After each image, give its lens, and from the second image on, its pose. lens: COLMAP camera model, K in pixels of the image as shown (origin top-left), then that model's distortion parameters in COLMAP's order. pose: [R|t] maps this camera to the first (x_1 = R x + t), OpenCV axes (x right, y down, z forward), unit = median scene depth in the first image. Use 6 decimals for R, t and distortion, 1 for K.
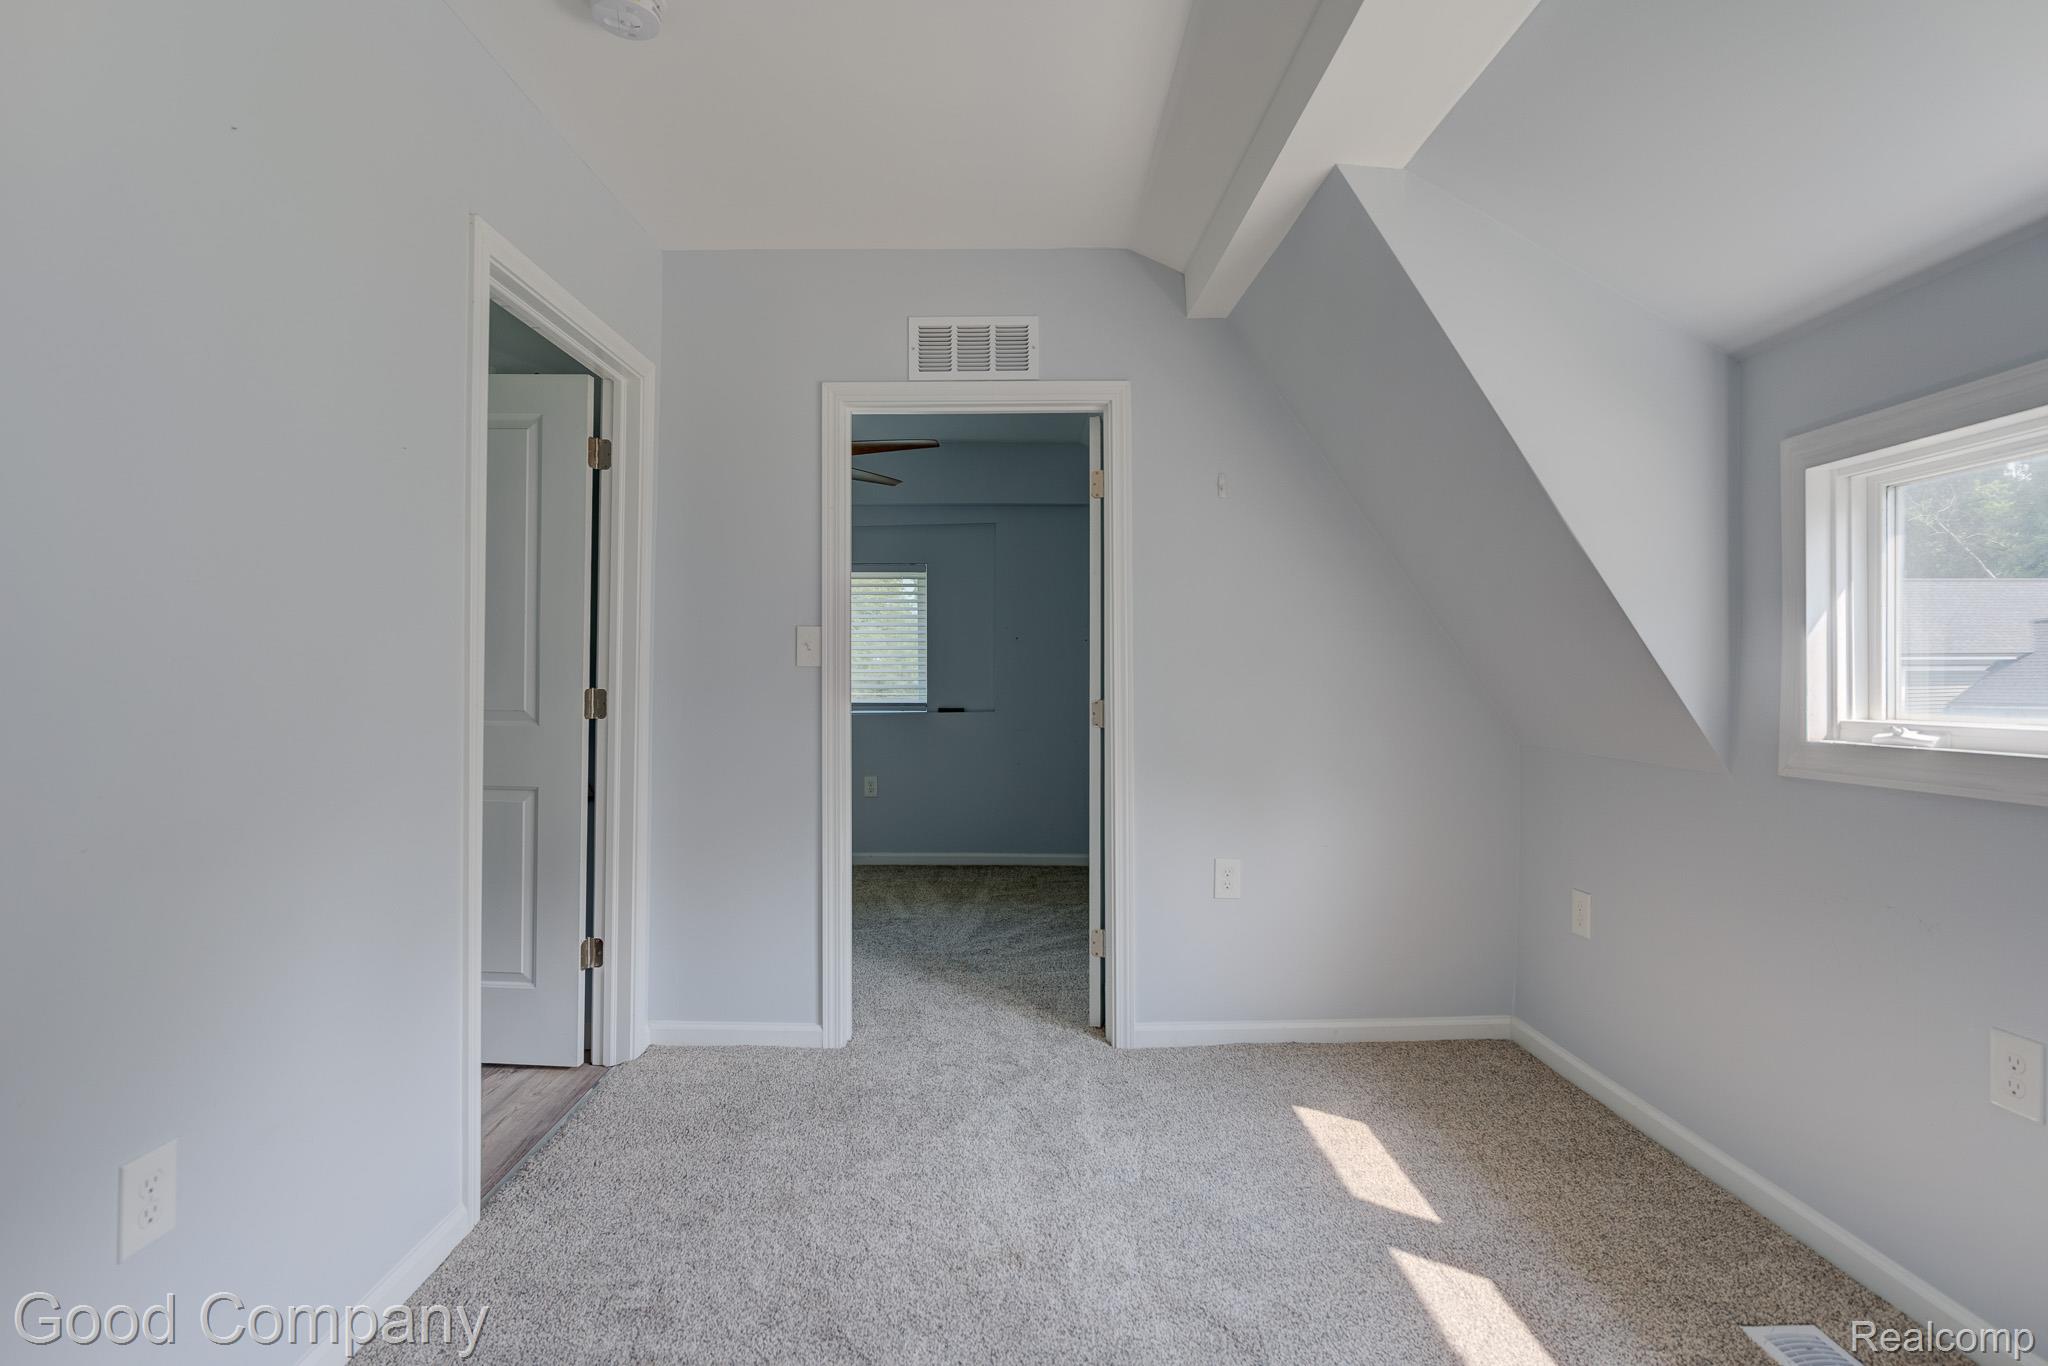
lens RADIAL K [[1004.2, 0, 1014.0], [0, 1004.2, 676.1], [0, 0, 1]] dist [-0.014845, 0.001889]
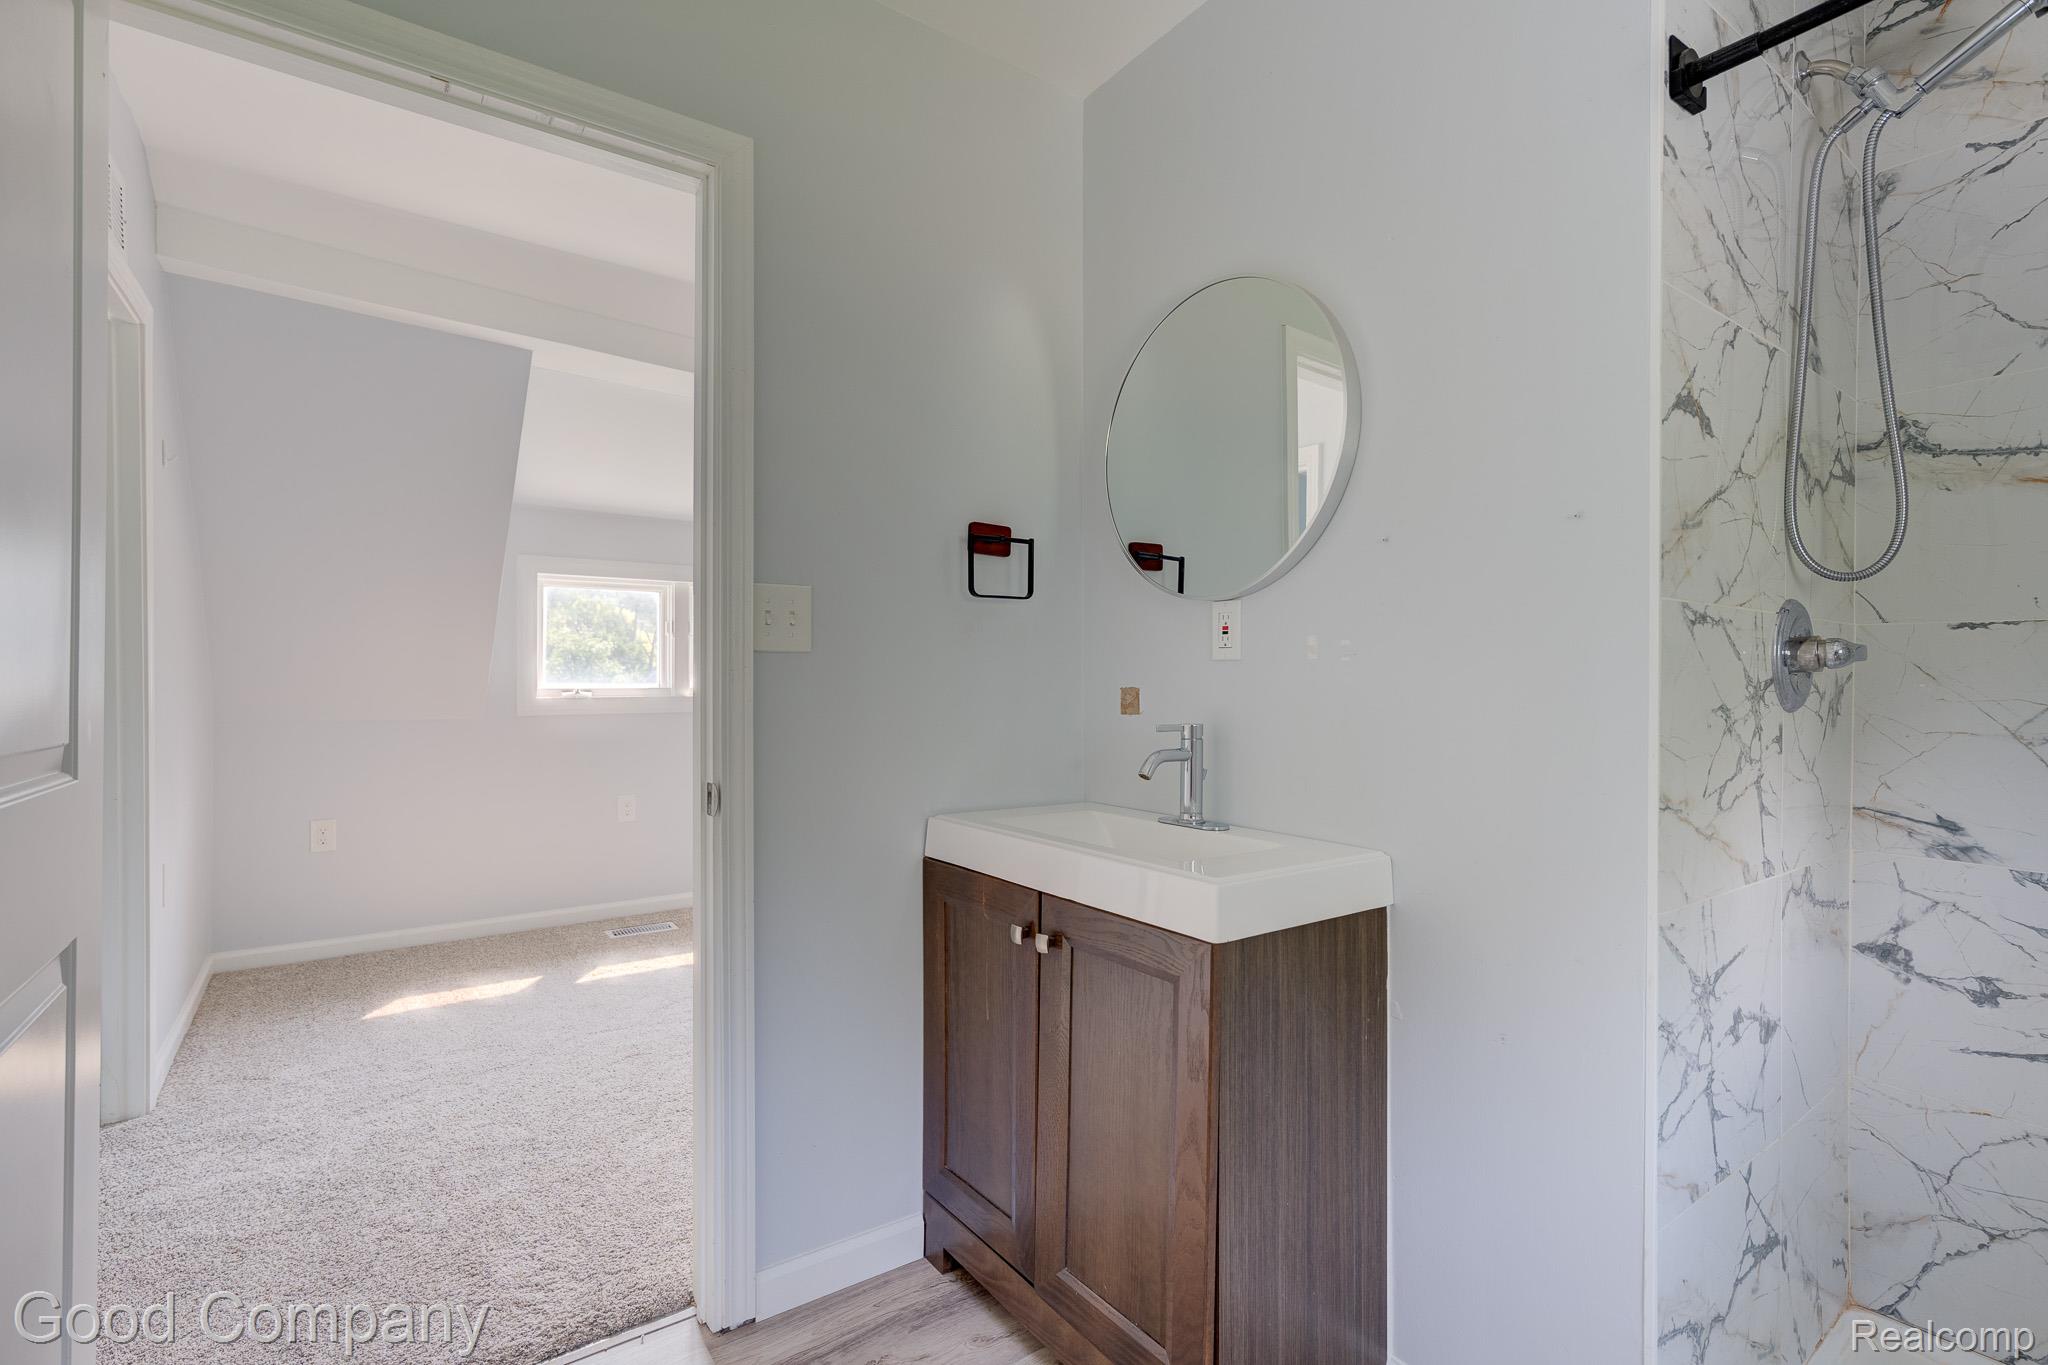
lens RADIAL K [[937.9, 0, 1009.3], [0, 937.9, 680.1], [0, 0, 1]] dist [-0.011329, 0.008170]
pose [[-0.591722, -0.006094, 0.806119, -0.735456], [-0.006326, 0.999976, 0.002916, 0.006927], [-0.806117, -0.003374, -0.591747, 0.693885]]
